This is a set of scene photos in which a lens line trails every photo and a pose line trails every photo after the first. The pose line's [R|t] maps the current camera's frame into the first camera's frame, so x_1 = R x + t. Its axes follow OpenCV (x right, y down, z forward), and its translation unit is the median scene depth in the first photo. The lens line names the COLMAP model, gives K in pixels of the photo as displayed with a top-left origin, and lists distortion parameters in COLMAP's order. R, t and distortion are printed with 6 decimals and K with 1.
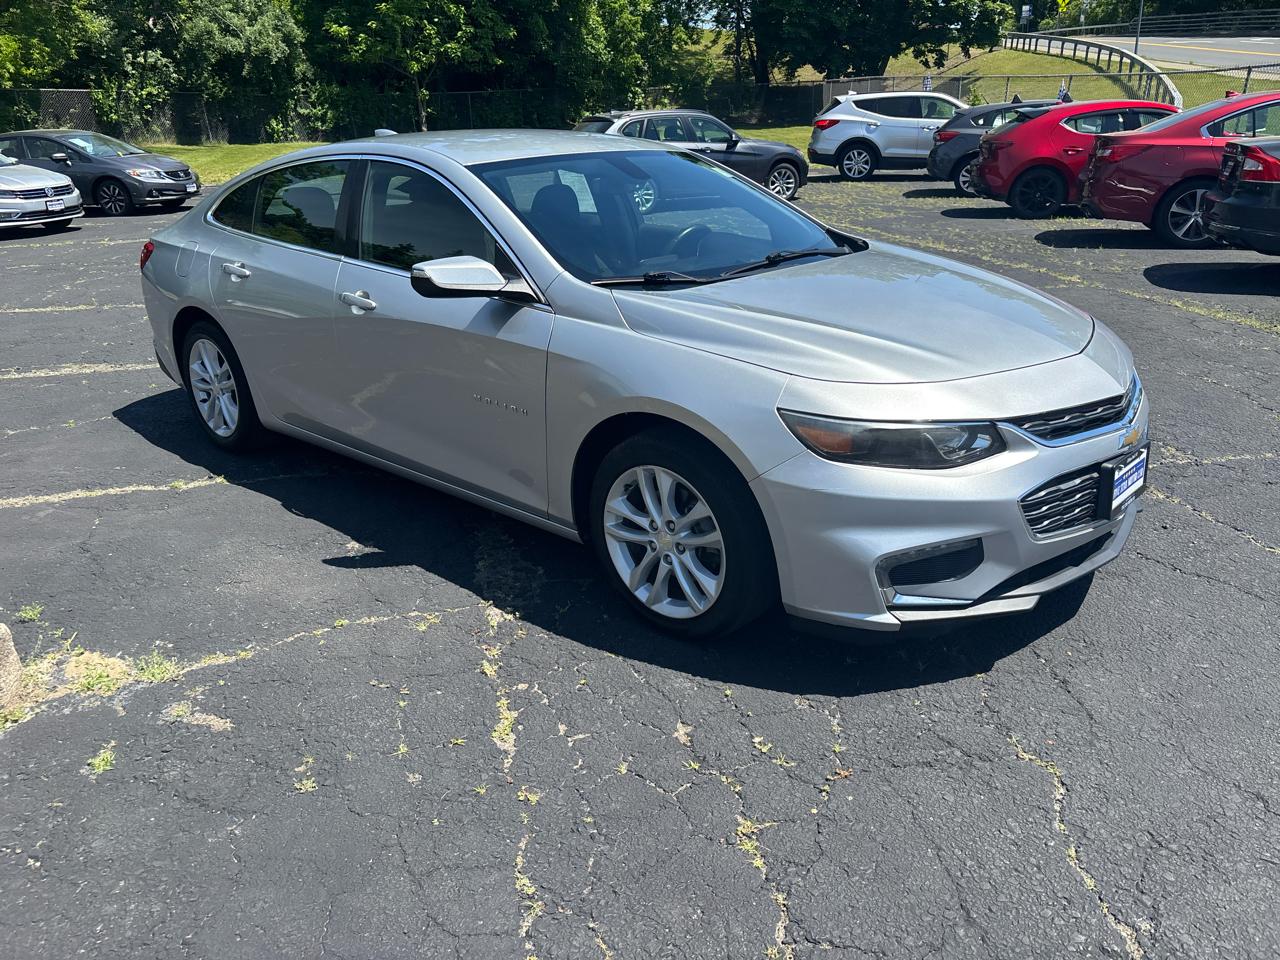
lens RADIAL K [[969.2, 0, 633.1], [0, 969.2, 481.3], [0, 0, 1]] dist [0.039963, -0.036218]
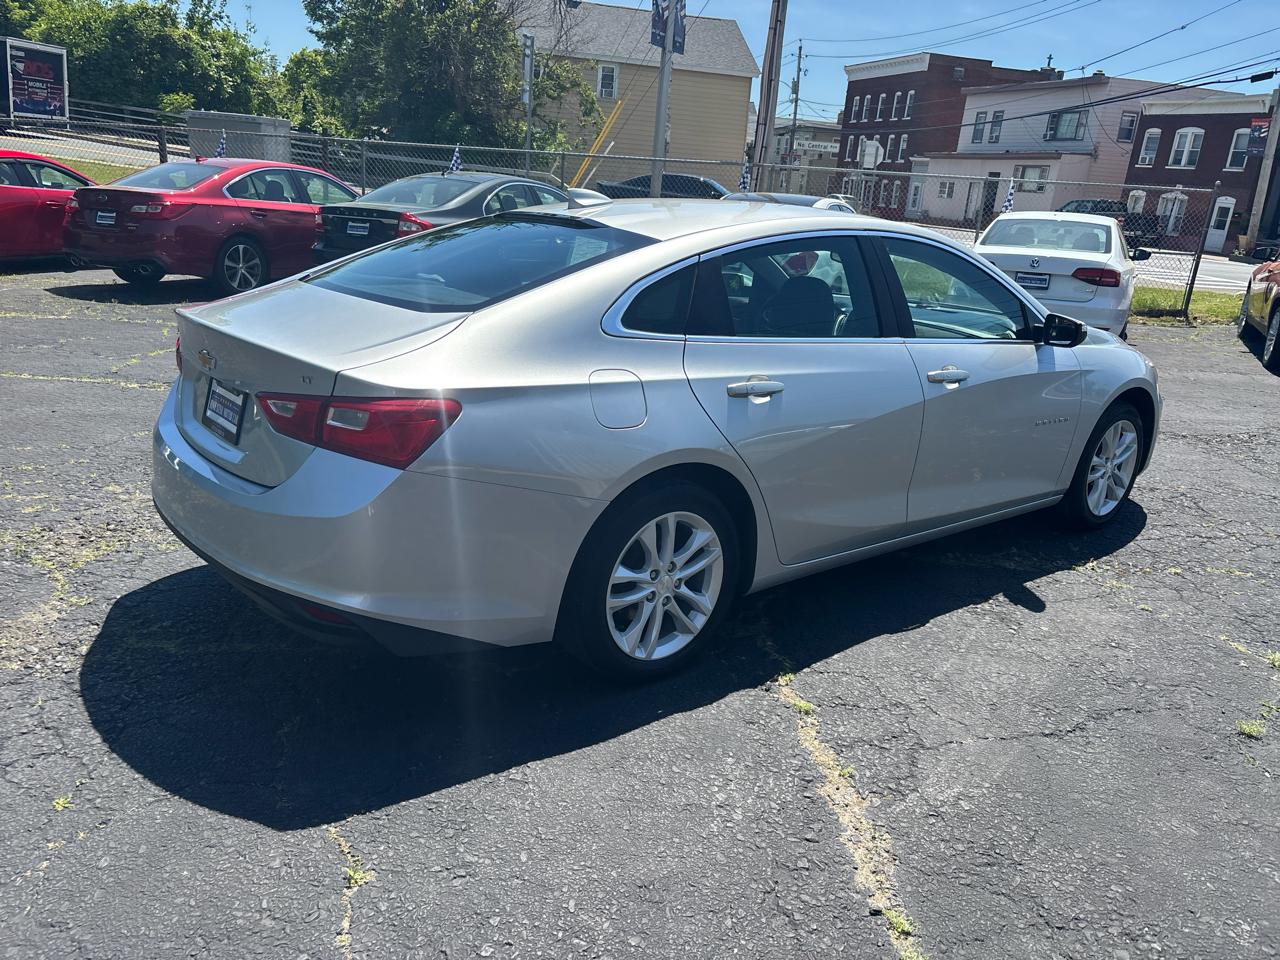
lens RADIAL K [[969.2, 0, 636.4], [0, 969.2, 484.4], [0, 0, 1]] dist [0.039963, -0.036218]
pose [[0.141679, -0.250545, 0.957682, -1.107577], [0.287184, 0.936237, 0.202449, -0.315973], [-0.947340, 0.246348, 0.204598, 0.946300]]
